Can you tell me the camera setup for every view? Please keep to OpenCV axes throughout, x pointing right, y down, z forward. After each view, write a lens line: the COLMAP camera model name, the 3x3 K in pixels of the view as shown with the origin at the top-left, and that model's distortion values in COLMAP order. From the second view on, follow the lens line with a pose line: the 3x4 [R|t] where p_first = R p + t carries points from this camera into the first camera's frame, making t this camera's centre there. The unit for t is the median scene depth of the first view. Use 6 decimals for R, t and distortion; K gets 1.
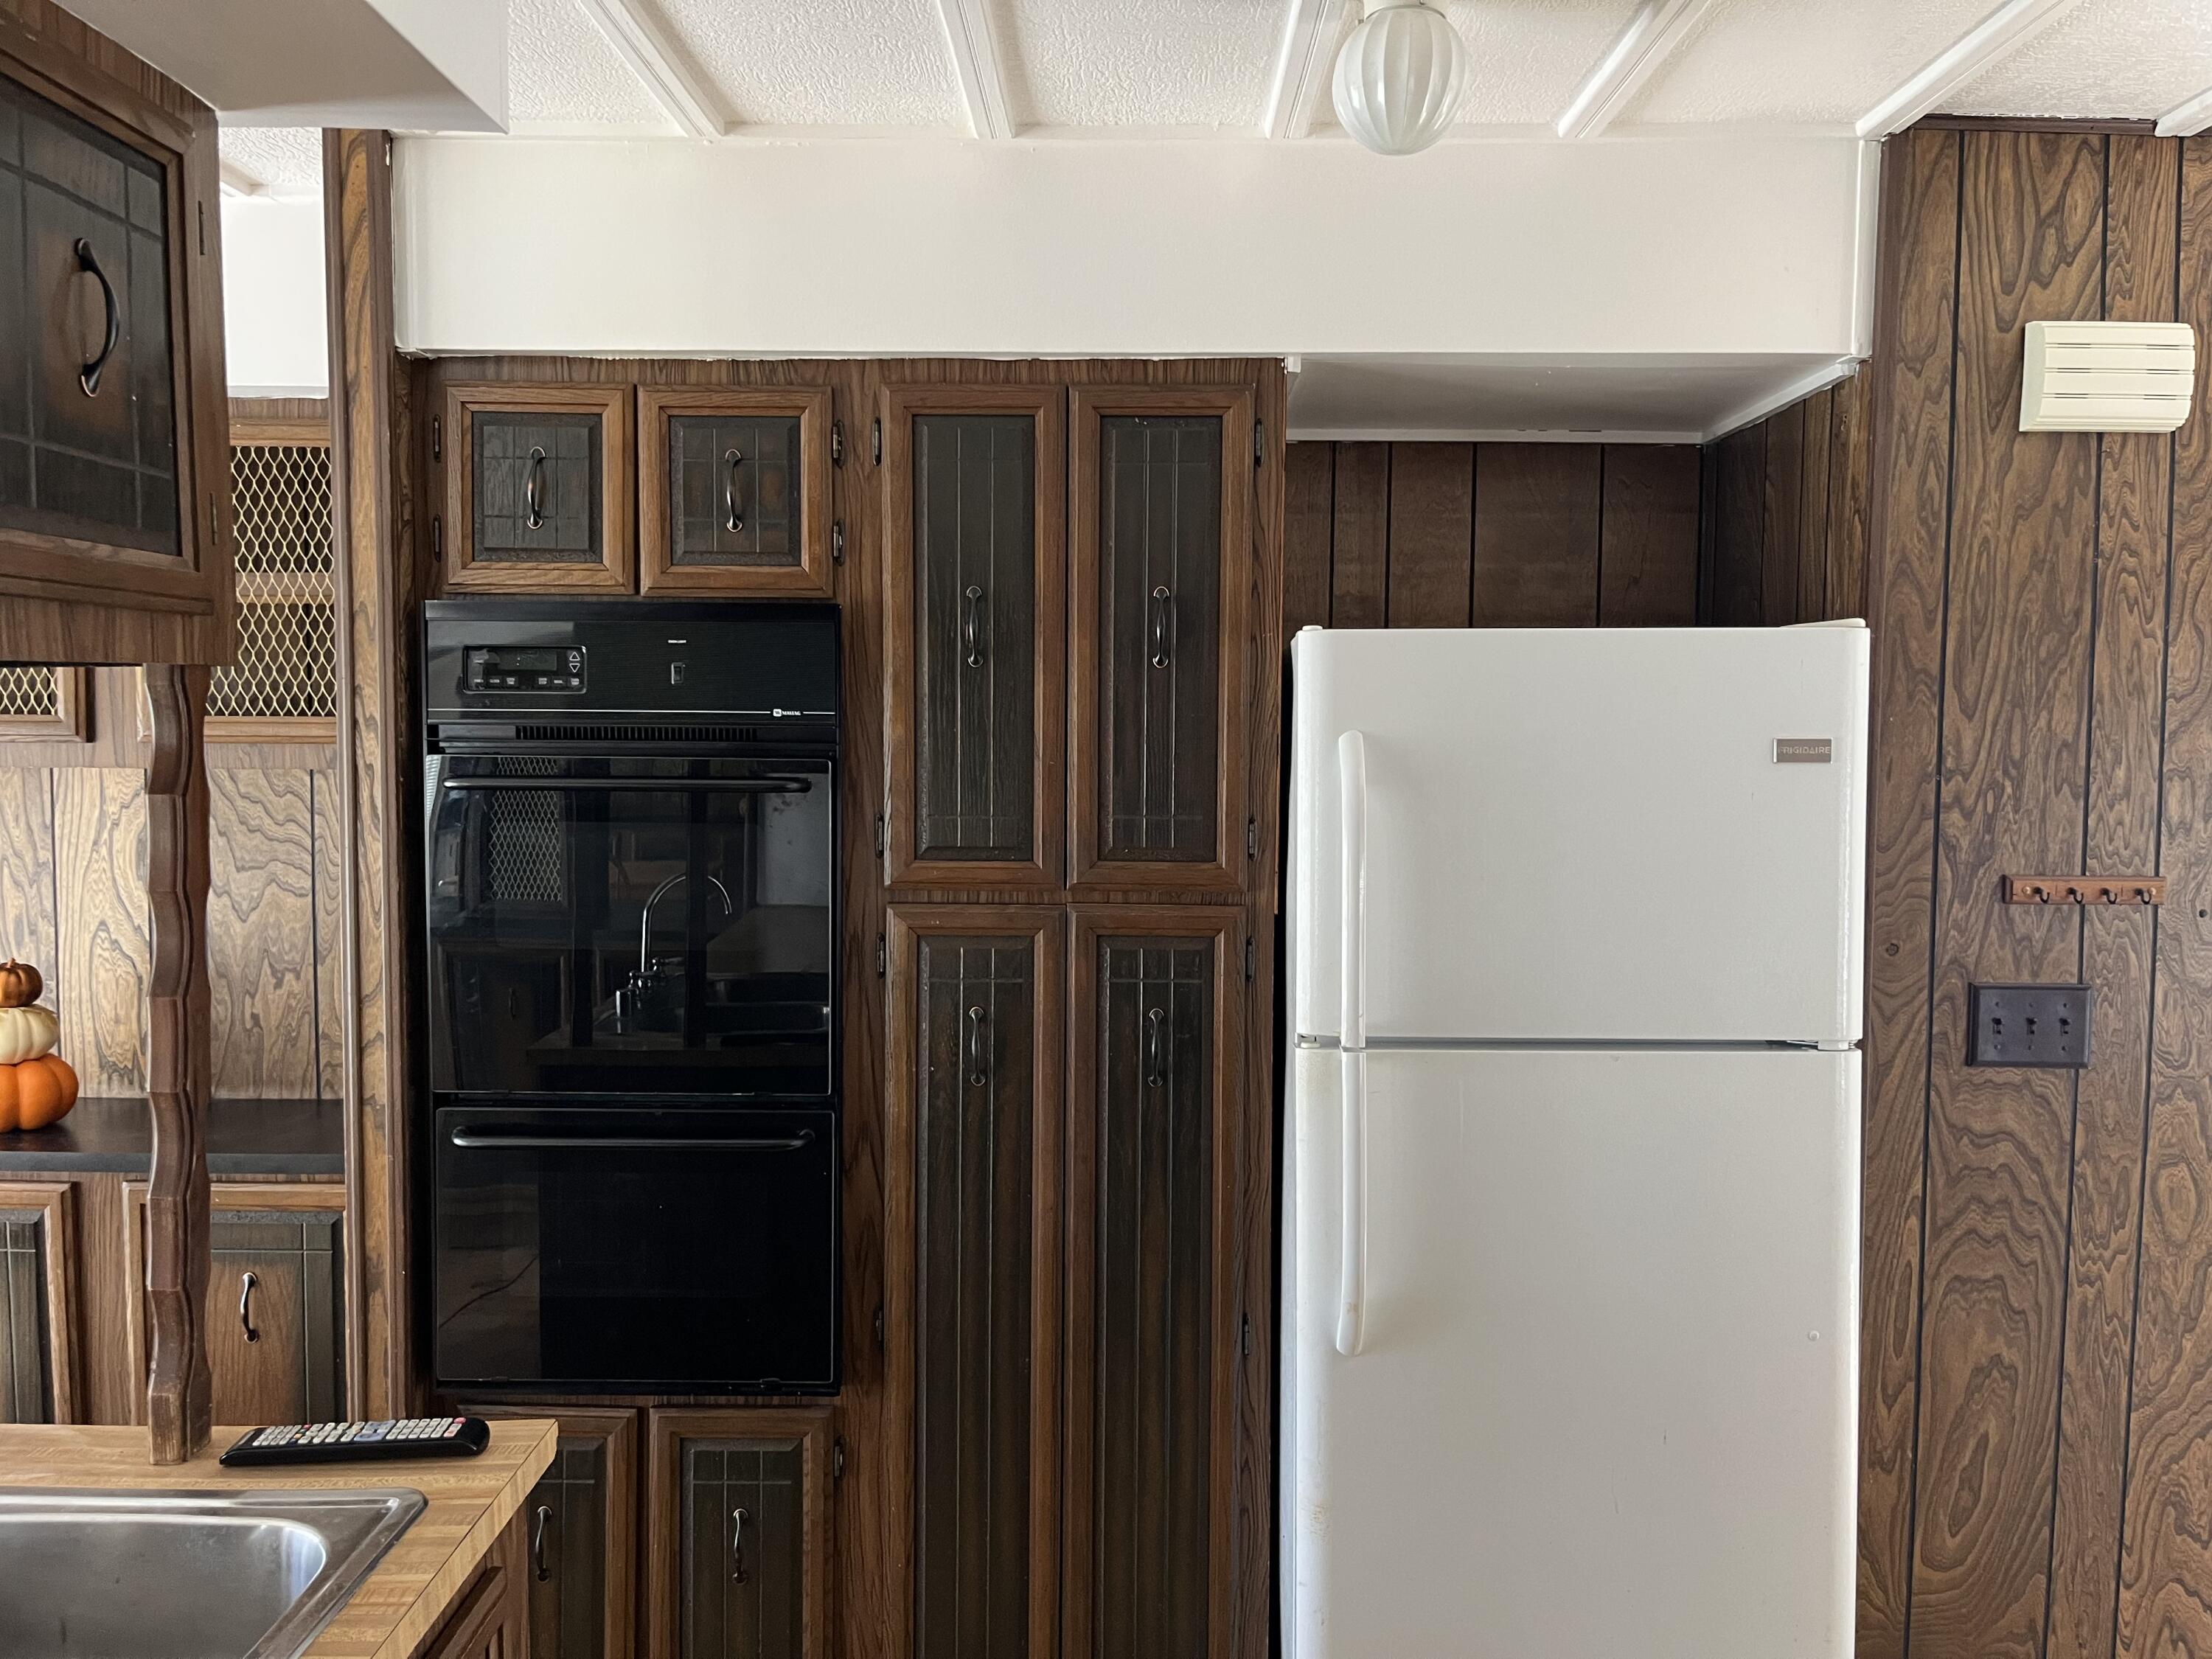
lens RADIAL K [[1667.0, 0, 1106.0], [0, 1667.0, 829.5], [0, 0, 1]] dist [0.061653, -0.084920]
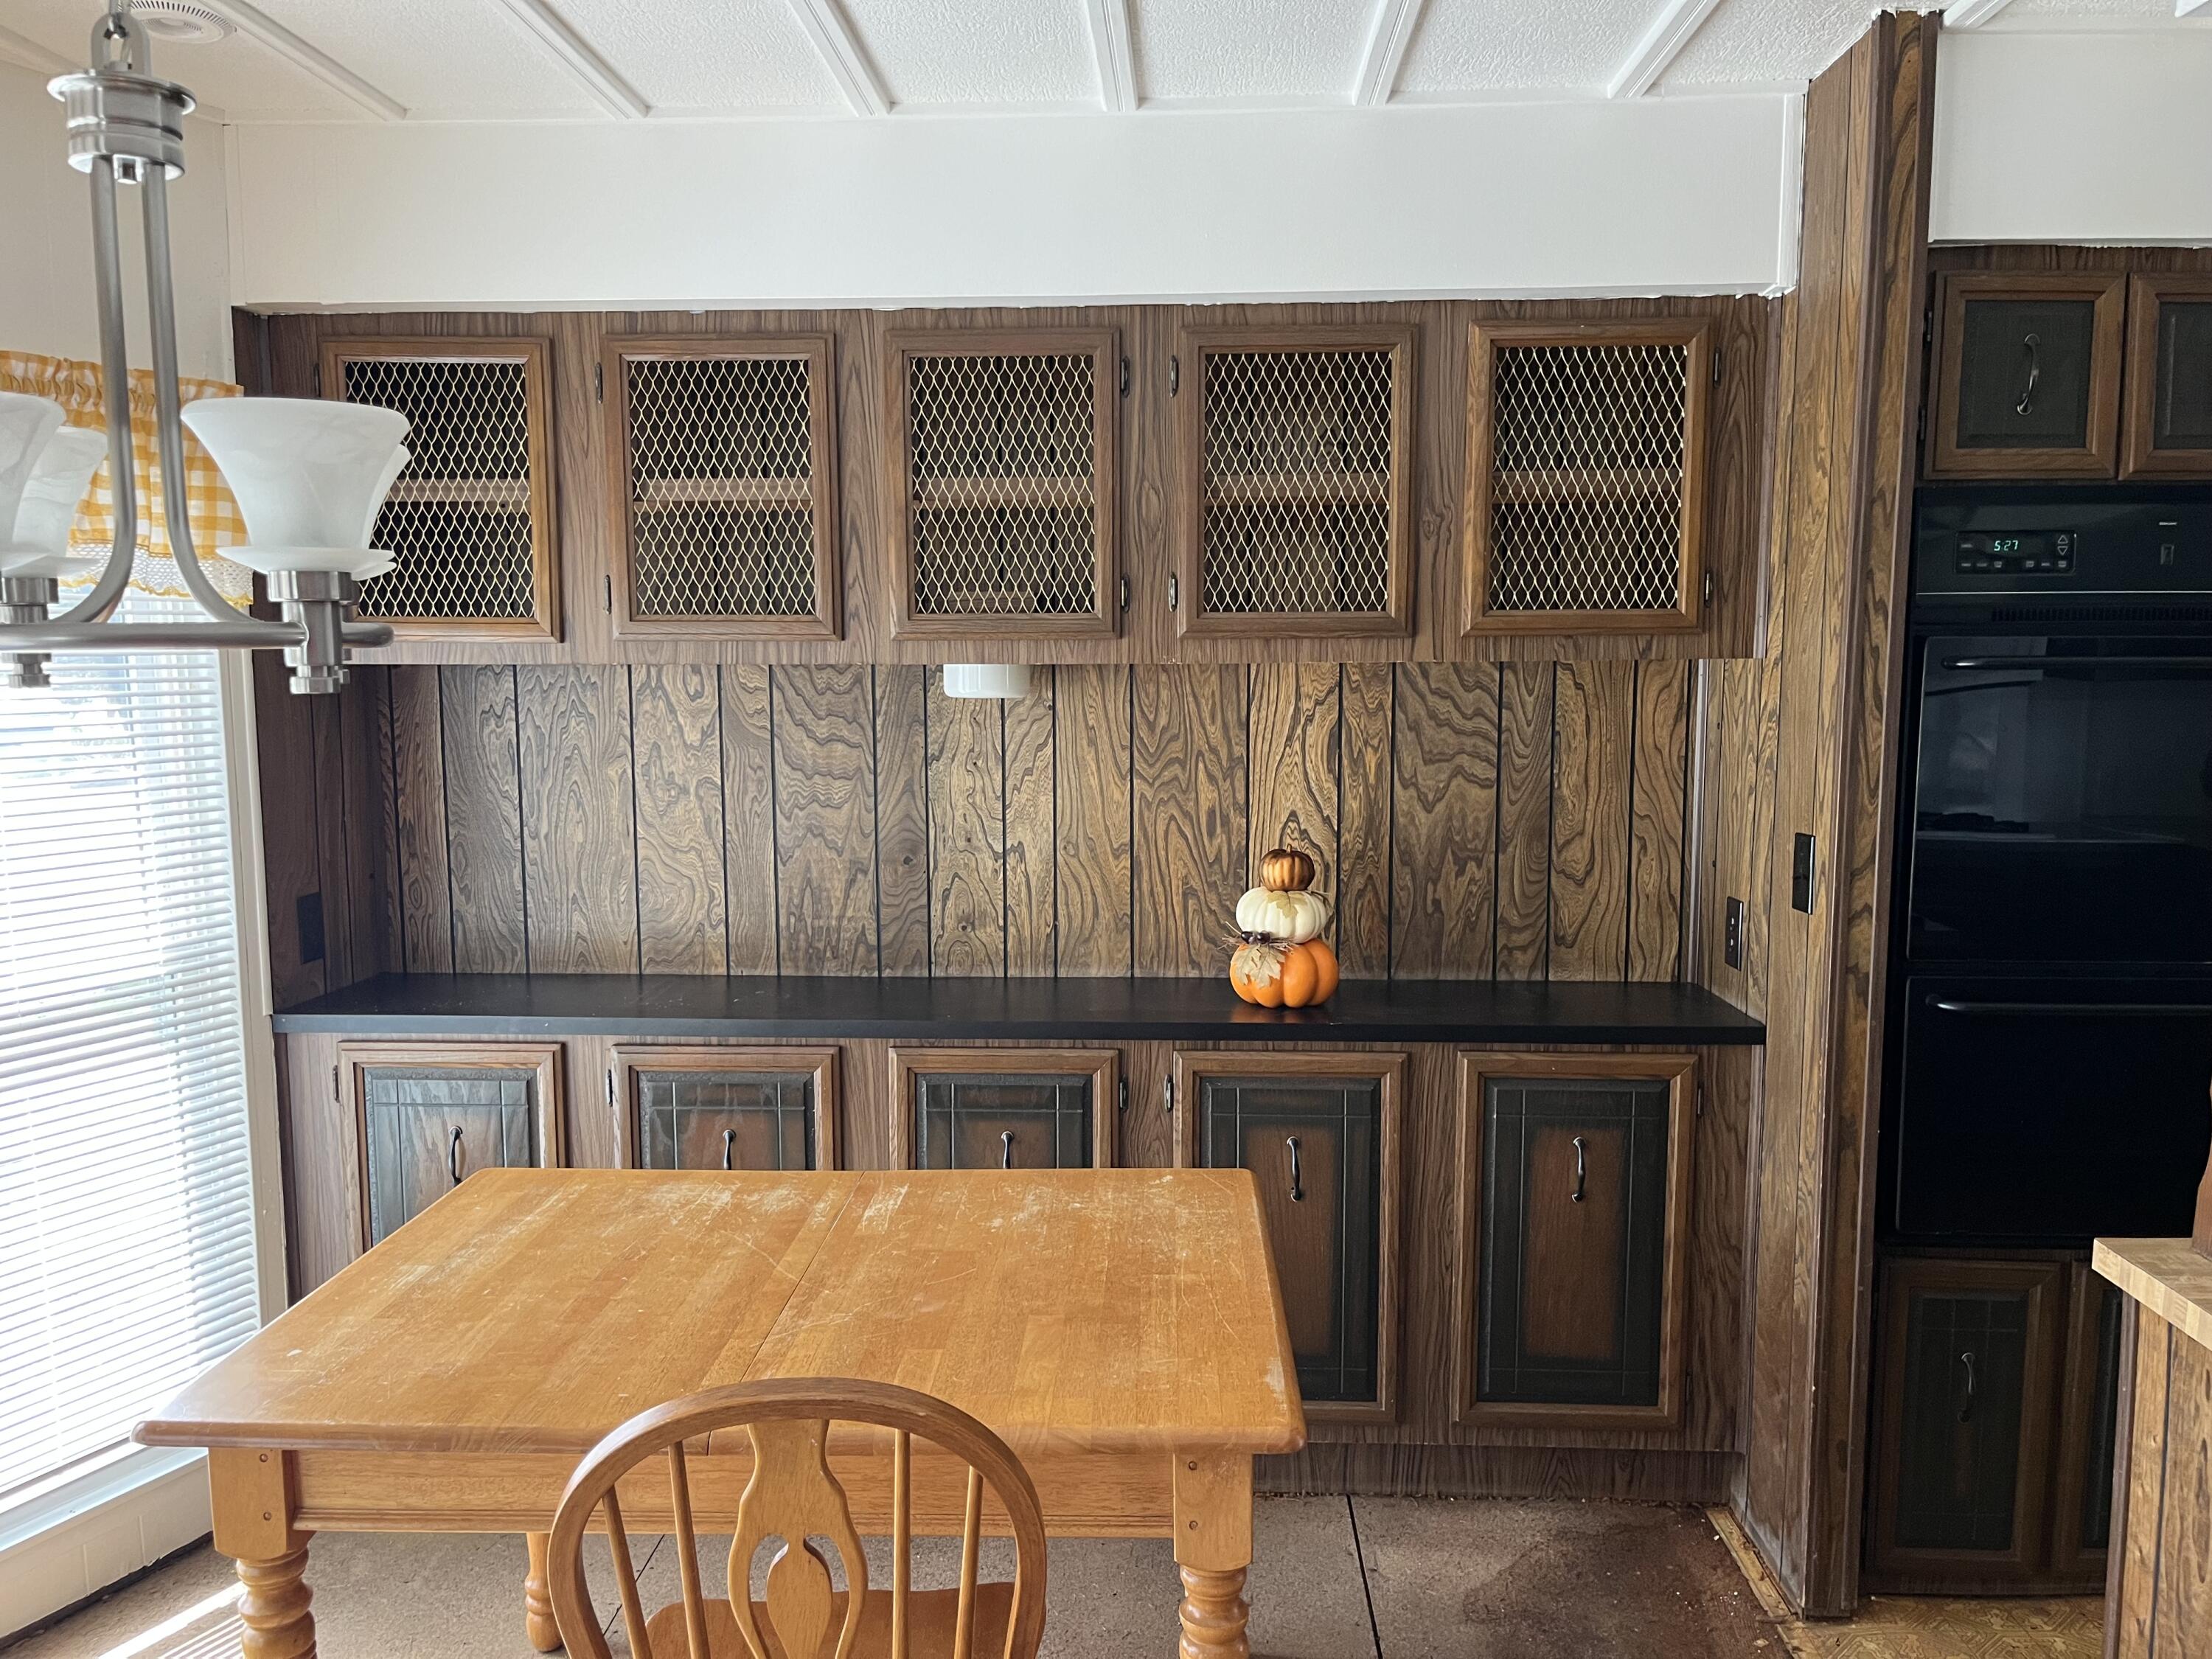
lens RADIAL K [[1667.0, 0, 1106.0], [0, 1667.0, 829.5], [0, 0, 1]] dist [0.061653, -0.084920]
pose [[0.999151, -0.006878, -0.040613, -0.671886], [0.008562, 0.999105, 0.041435, 0.020796], [0.040291, -0.041747, 0.998315, -0.048598]]
